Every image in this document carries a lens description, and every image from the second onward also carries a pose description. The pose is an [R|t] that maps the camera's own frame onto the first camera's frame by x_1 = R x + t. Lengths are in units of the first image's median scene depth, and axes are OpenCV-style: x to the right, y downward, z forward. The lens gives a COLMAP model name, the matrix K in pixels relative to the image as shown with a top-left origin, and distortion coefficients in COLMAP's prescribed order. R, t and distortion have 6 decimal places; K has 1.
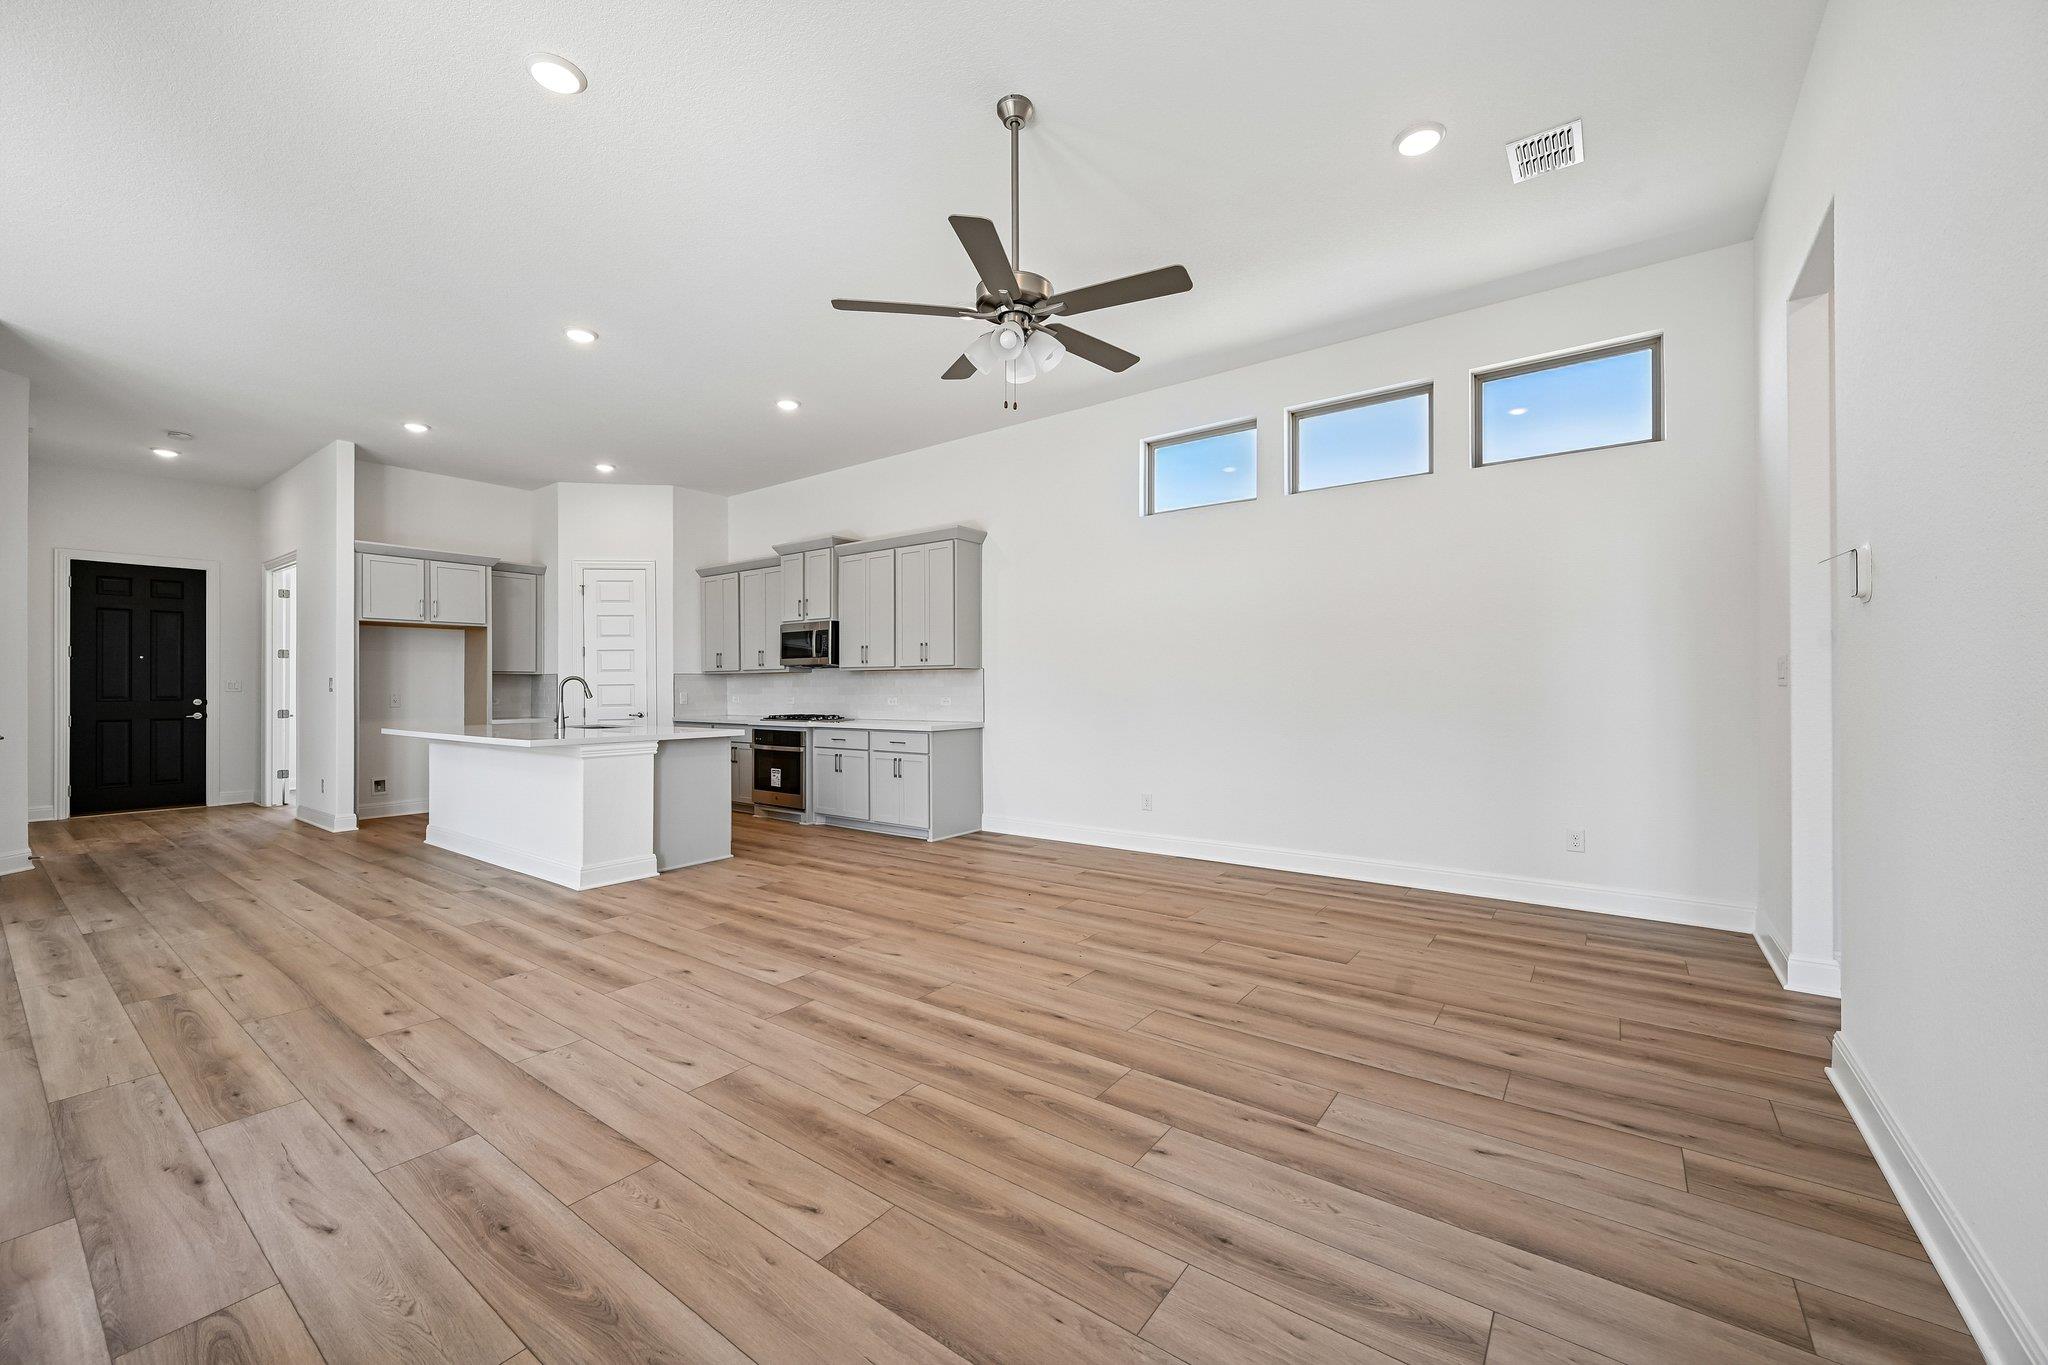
lens RADIAL K [[805.5, 0, 1016.5], [0, 805.5, 683.9], [0, 0, 1]] dist [0.003466, 0.001097]
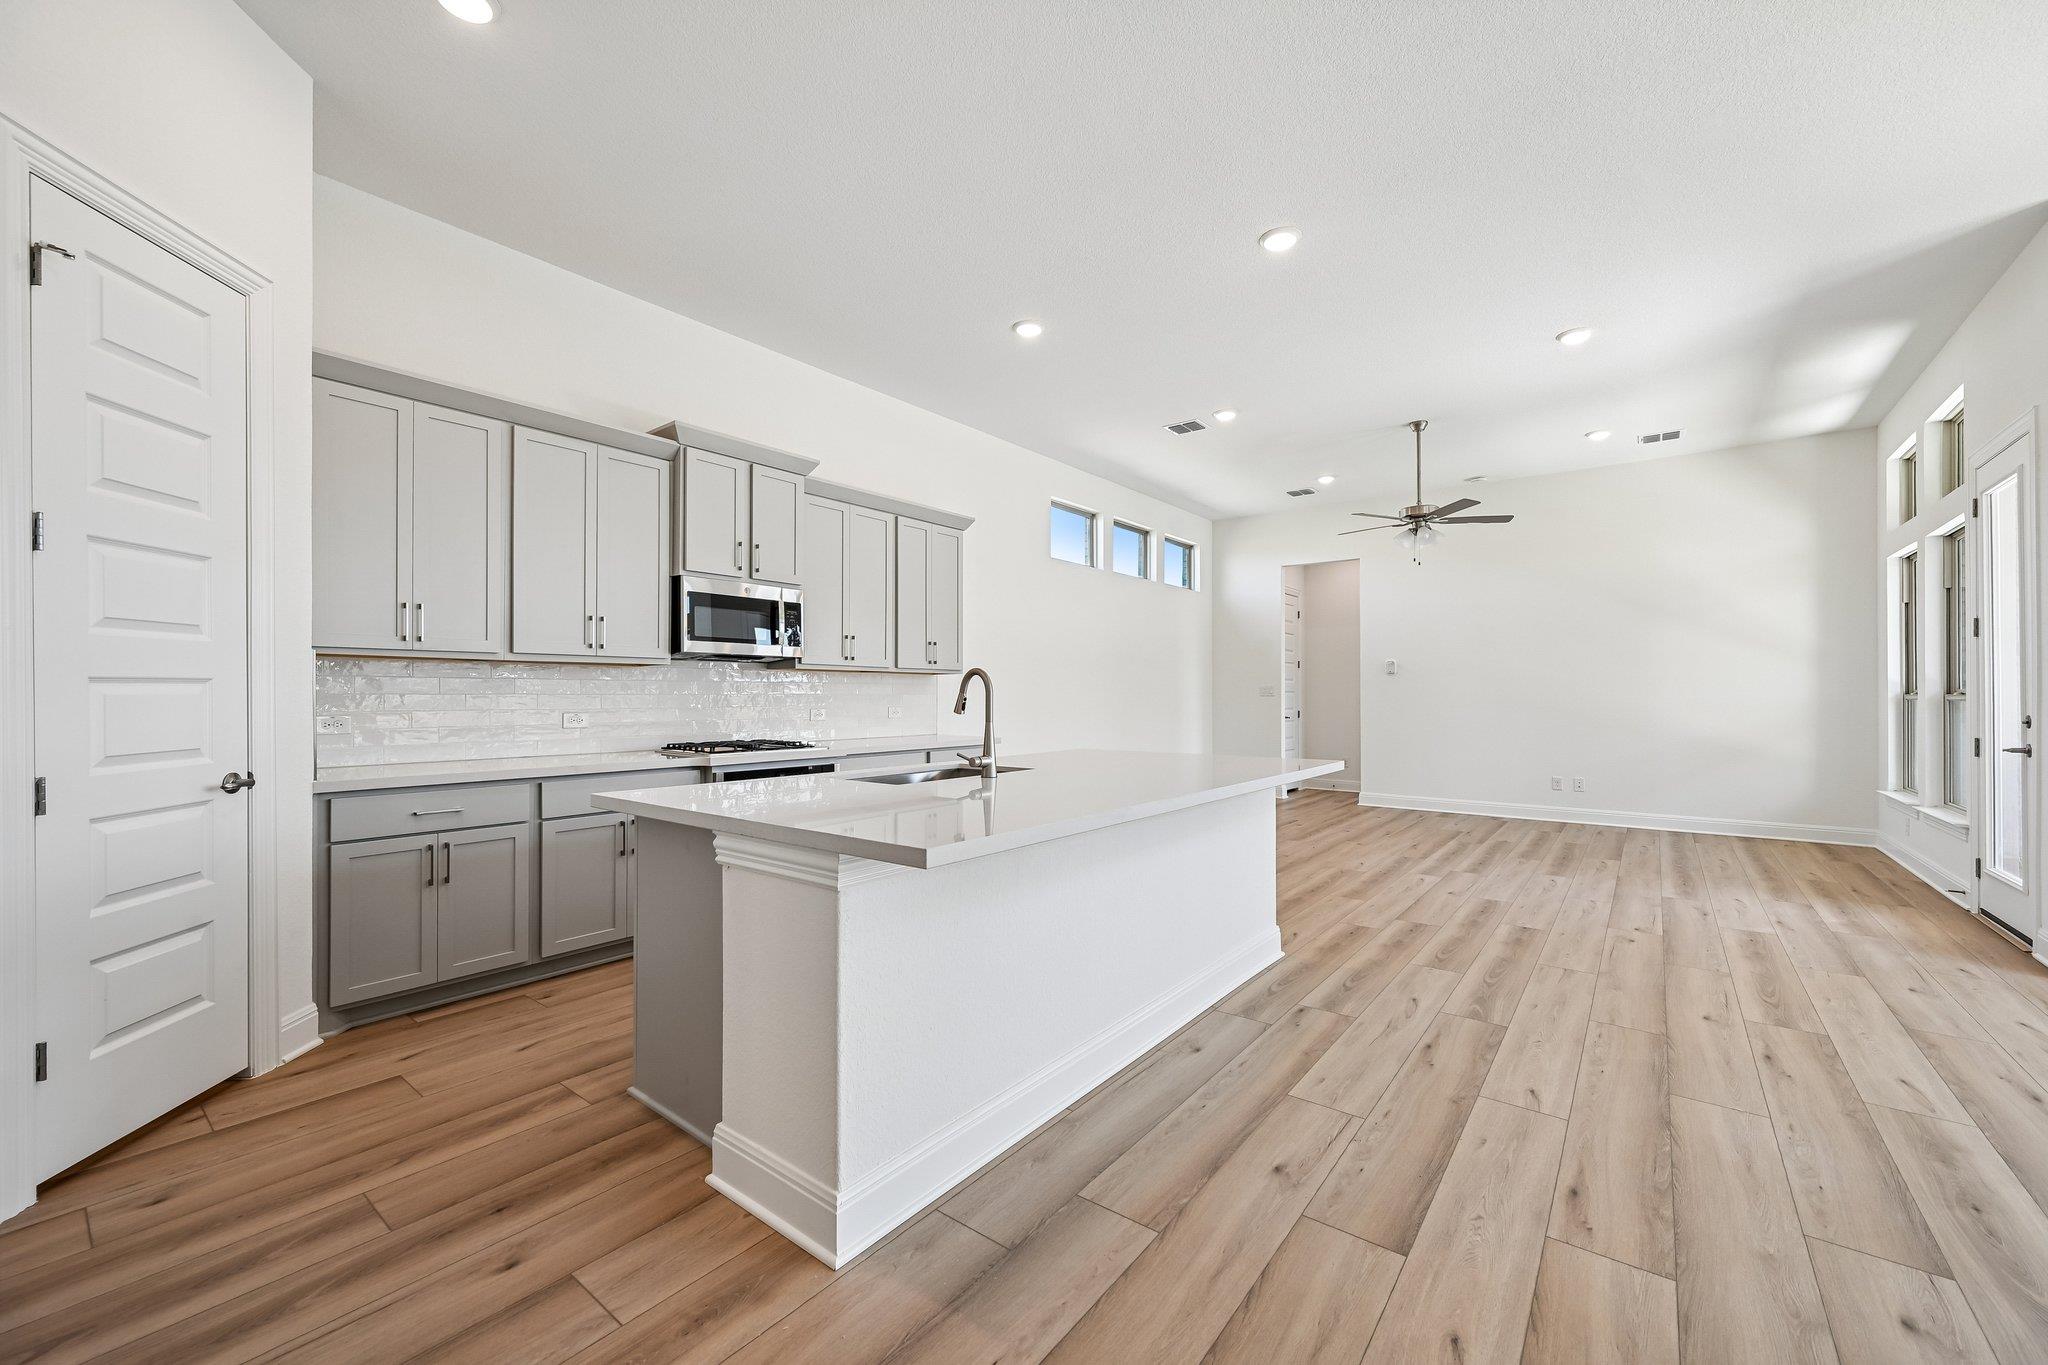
lens RADIAL K [[805.5, 0, 1005.4], [0, 805.5, 695.9], [0, 0, 1]] dist [0.003466, 0.001097]
pose [[0.026498, -0.005261, 0.999635, -0.852287], [-0.012204, 0.999910, 0.005586, 0.001140], [-0.999574, -0.012348, 0.026431, 0.798346]]
